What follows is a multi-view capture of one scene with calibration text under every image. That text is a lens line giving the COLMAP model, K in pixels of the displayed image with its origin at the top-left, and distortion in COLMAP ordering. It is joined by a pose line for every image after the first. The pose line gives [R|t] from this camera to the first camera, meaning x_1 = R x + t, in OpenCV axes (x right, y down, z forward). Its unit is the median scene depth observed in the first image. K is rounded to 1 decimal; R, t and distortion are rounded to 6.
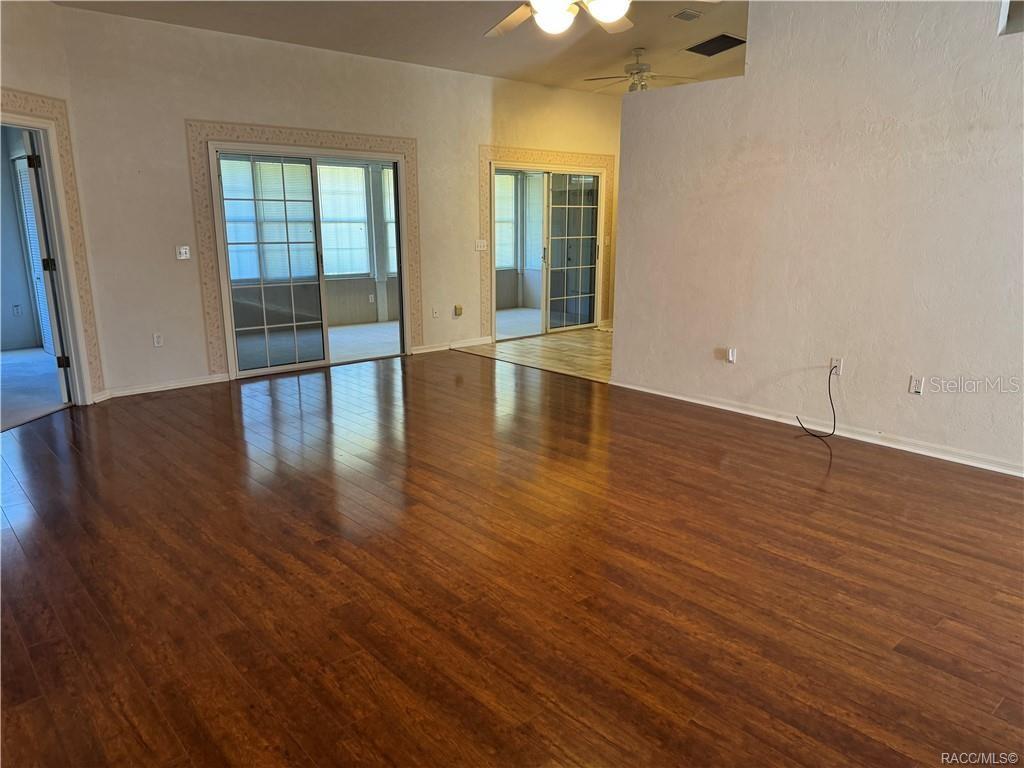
lens RADIAL K [[711.1, 0, 515.9], [0, 711.1, 390.3], [0, 0, 1]] dist [0.041381, -0.047125]
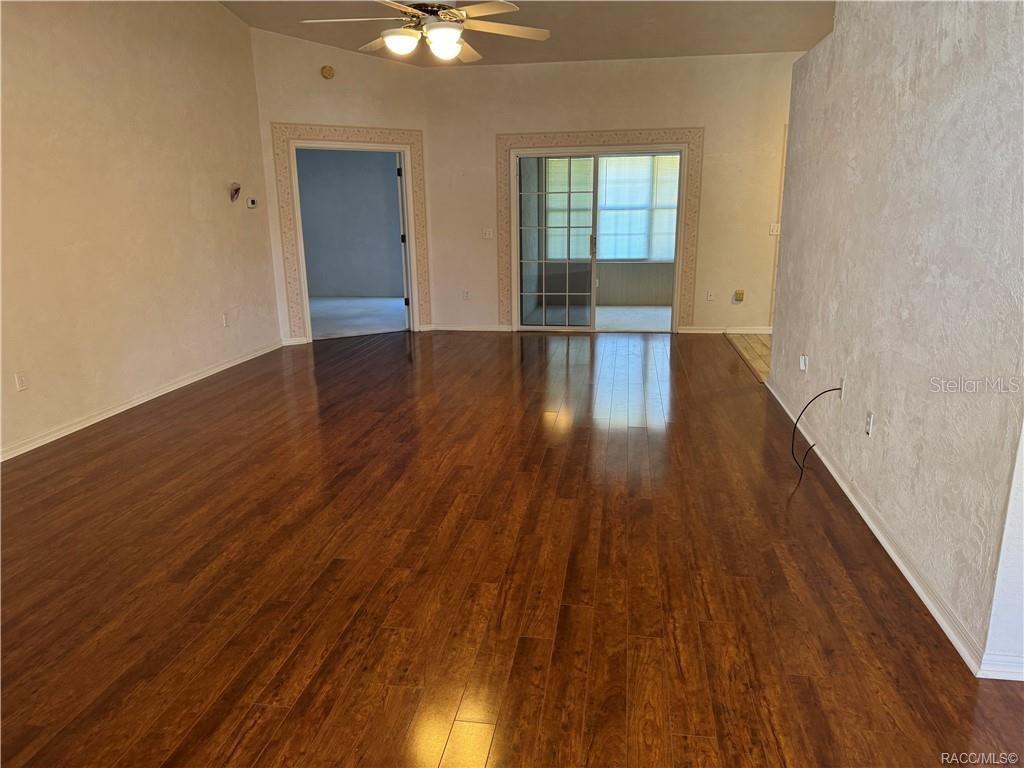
lens RADIAL K [[711.1, 0, 517.5], [0, 711.1, 381.9], [0, 0, 1]] dist [0.041381, -0.047125]
pose [[0.638635, 0.172184, -0.749999, 0.755275], [-0.167766, 0.982354, 0.082673, -0.040368], [0.751000, 0.073026, 0.656252, 0.199542]]
